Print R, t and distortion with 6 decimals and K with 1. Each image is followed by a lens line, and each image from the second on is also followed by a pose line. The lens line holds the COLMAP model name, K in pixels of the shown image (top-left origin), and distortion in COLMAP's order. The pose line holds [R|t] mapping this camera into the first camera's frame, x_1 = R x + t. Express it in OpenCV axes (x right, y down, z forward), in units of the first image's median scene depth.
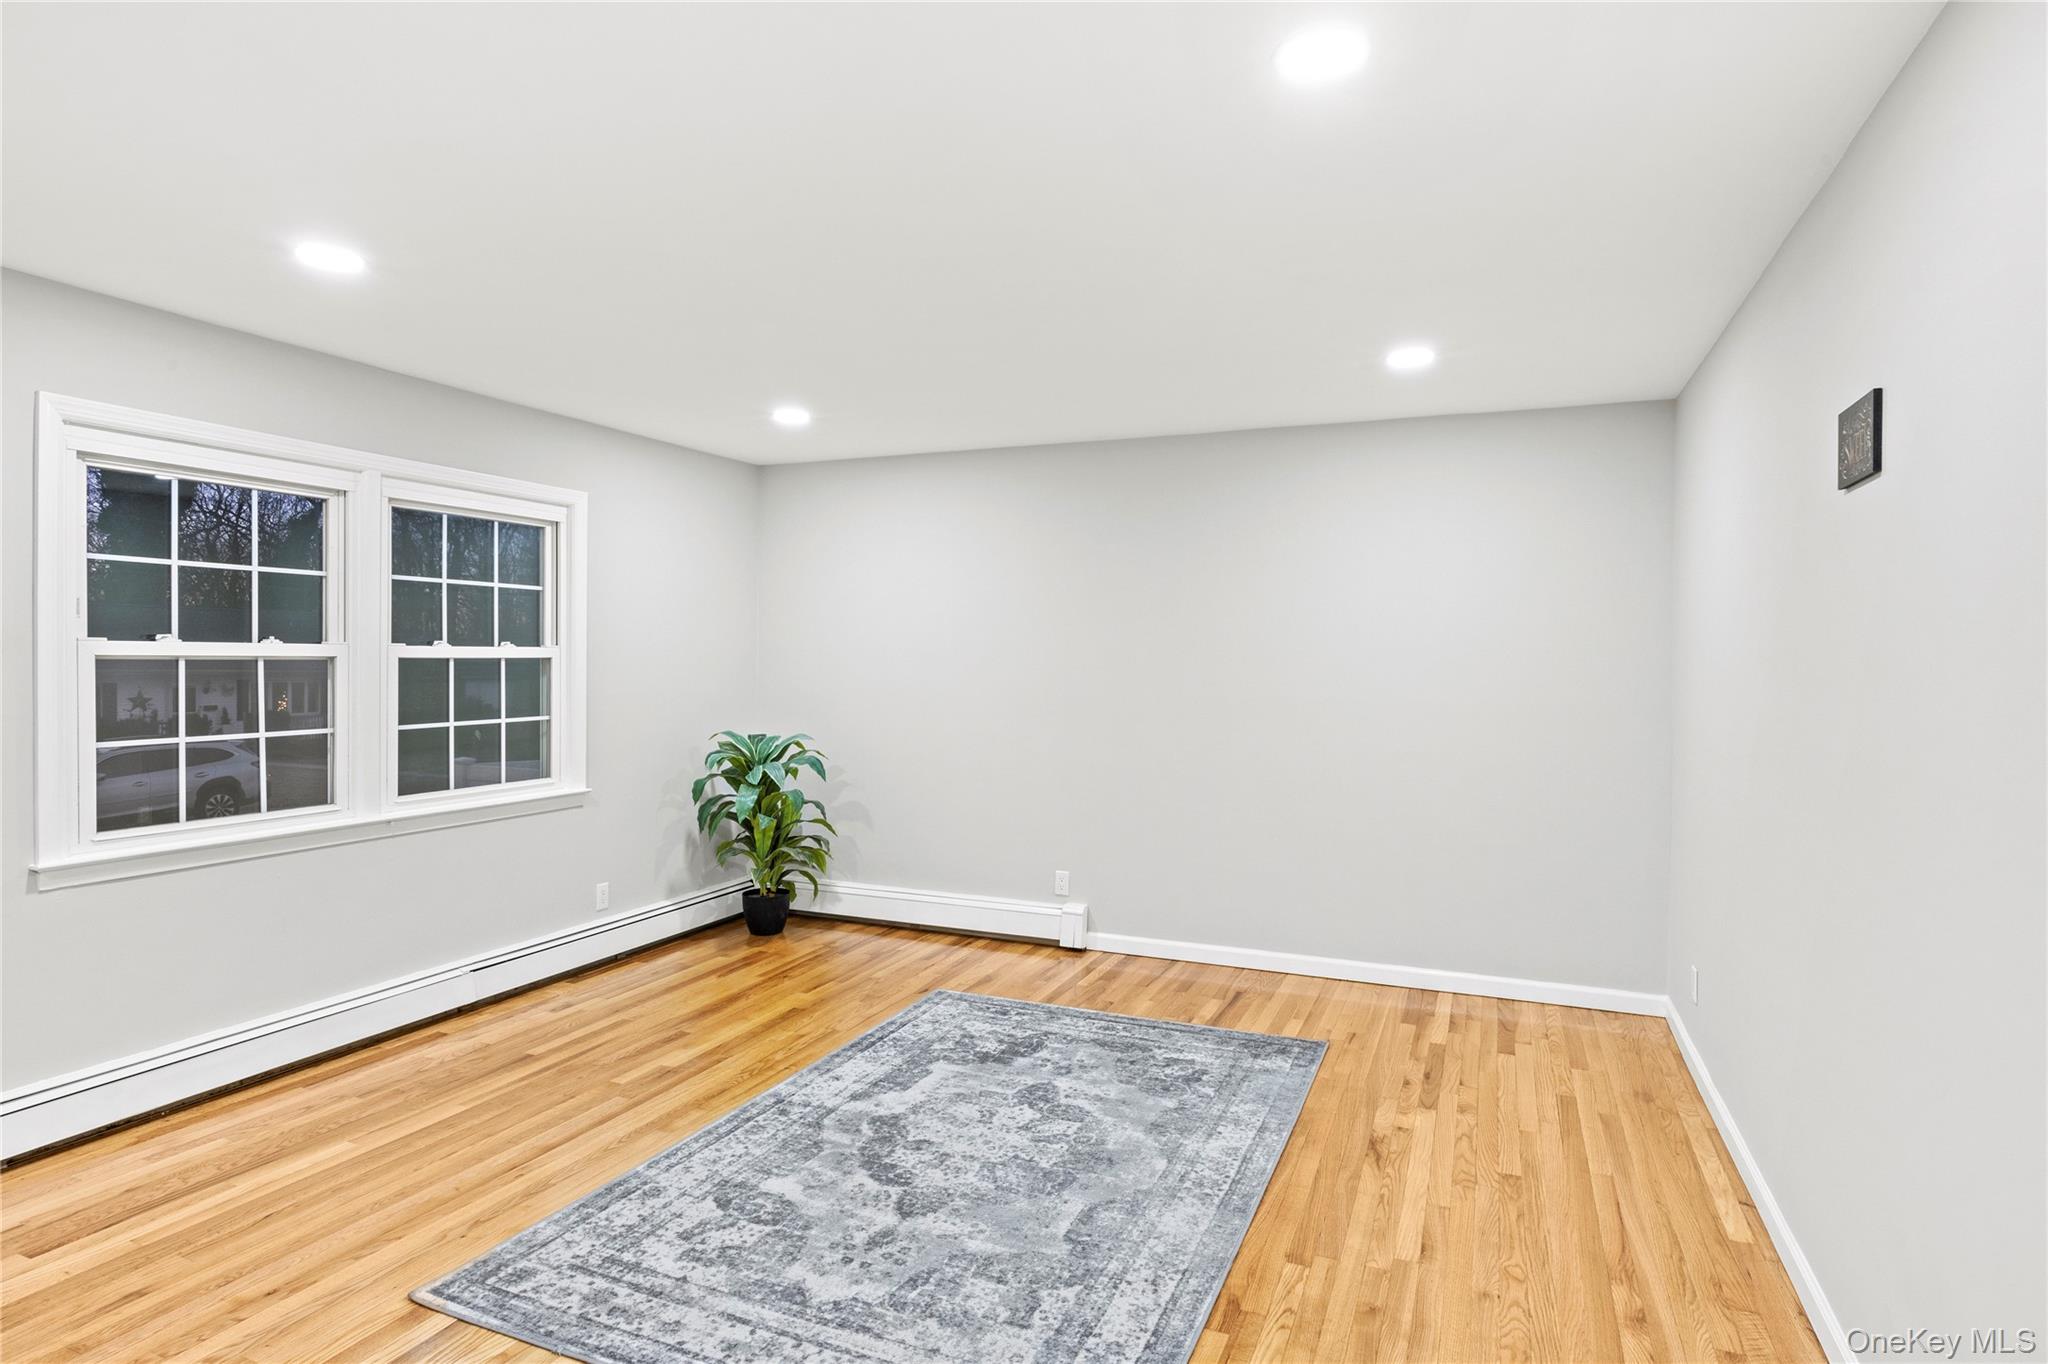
lens RADIAL K [[1104.4, 0, 1024.9], [0, 1104.4, 677.9], [0, 0, 1]] dist [-0.002267, -0.000993]
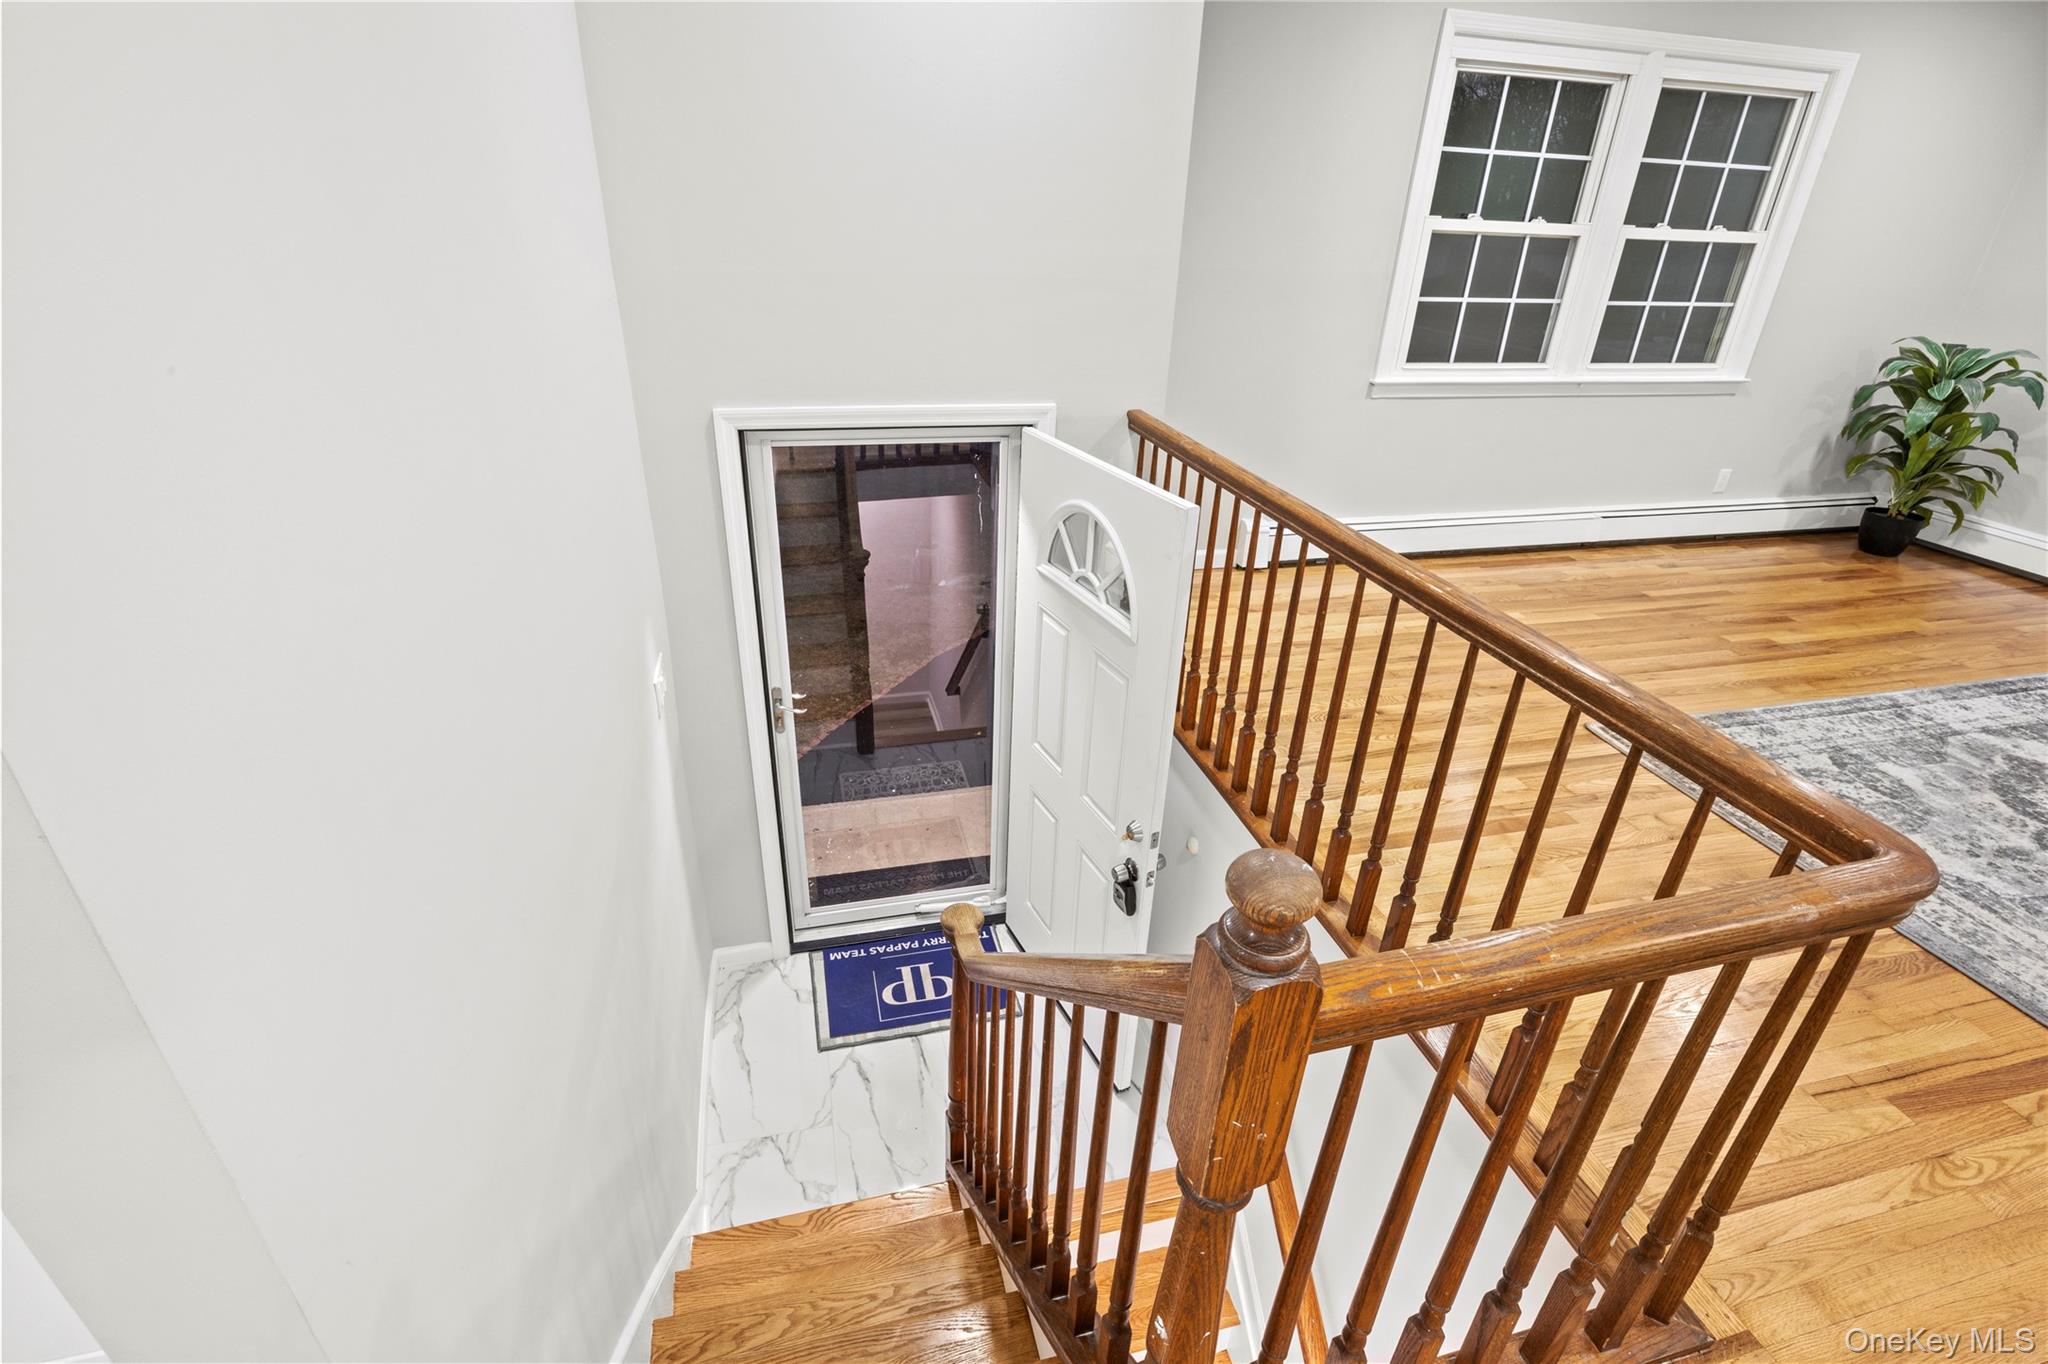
lens RADIAL K [[937.1, 0, 1020.9], [0, 937.1, 677.7], [0, 0, 1]] dist [-0.013895, 0.000243]
pose [[0.604137, 0.369028, -0.706284, -0.101703], [-0.041205, 0.899592, 0.434784, -0.001436], [0.795814, -0.233567, 0.558682, -0.173230]]
